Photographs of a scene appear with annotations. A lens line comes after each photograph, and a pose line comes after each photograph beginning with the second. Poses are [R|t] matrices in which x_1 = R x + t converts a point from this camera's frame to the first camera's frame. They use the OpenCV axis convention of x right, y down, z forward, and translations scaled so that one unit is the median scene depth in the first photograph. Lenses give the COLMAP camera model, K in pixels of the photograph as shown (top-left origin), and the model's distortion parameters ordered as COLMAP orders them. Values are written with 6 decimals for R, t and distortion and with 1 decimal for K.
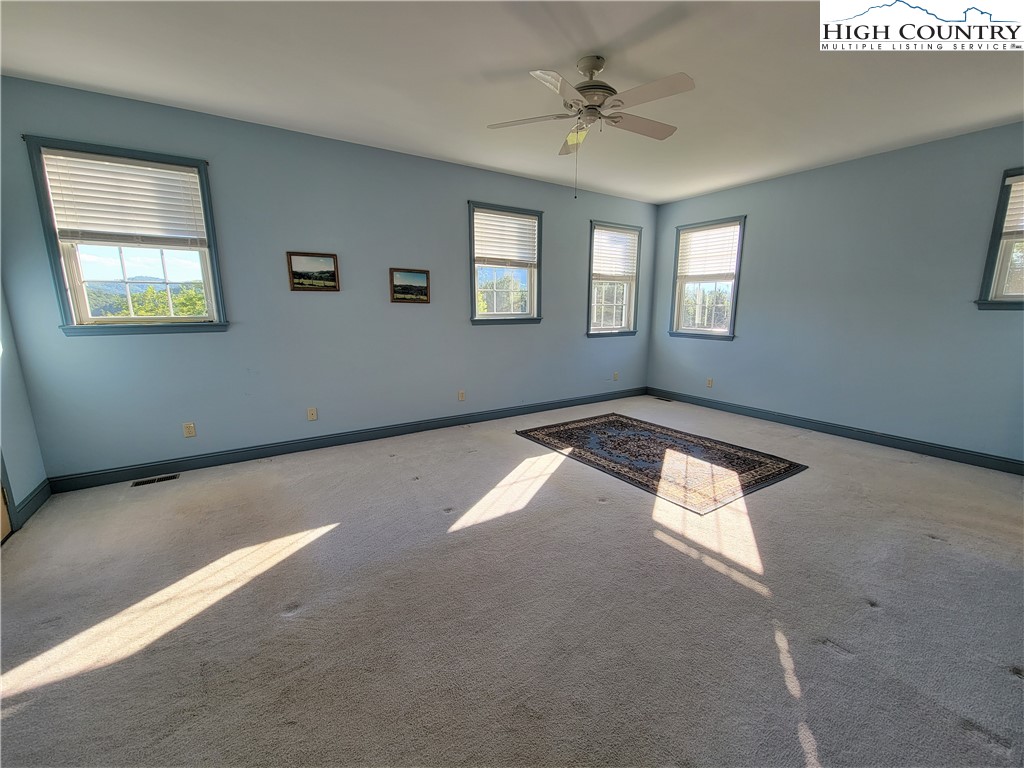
lens RADIAL K [[423.1, 0, 517.7], [0, 423.1, 389.3], [0, 0, 1]] dist [-0.001881, -0.000476]
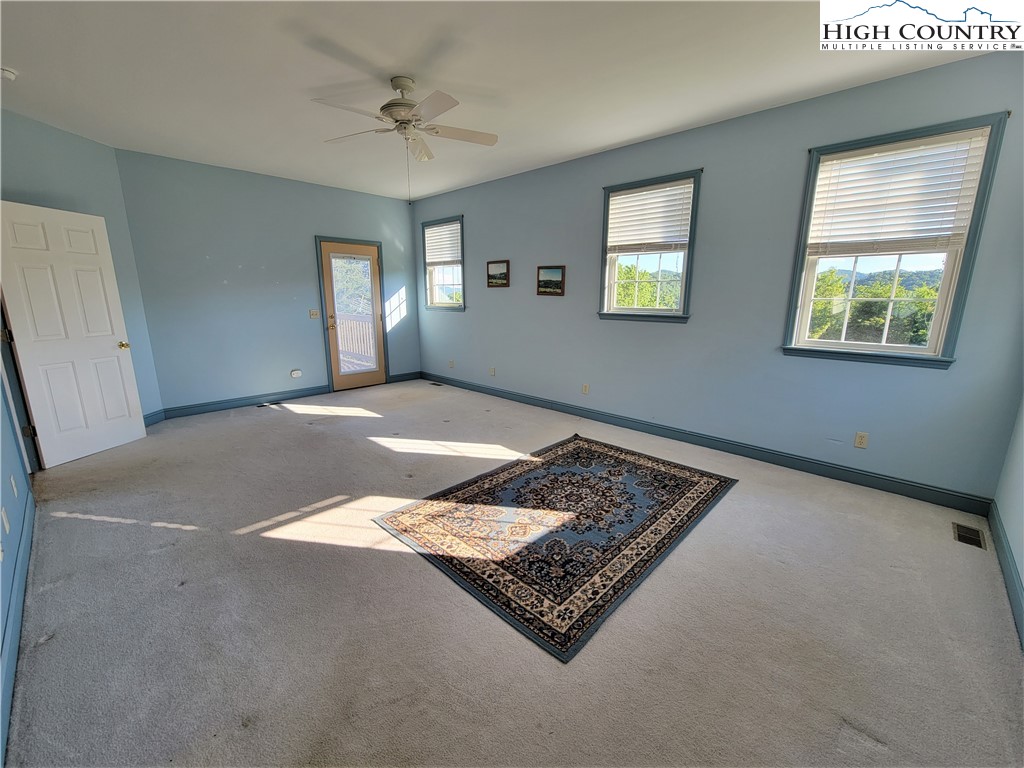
lens RADIAL K [[423.1, 0, 517.7], [0, 423.1, 389.3], [0, 0, 1]] dist [-0.001881, -0.000476]
pose [[0.220180, 0.214971, -0.951477, 0.898483], [-0.192062, 0.965874, 0.173779, -0.145005], [0.956364, 0.144480, 0.253954, 0.680233]]
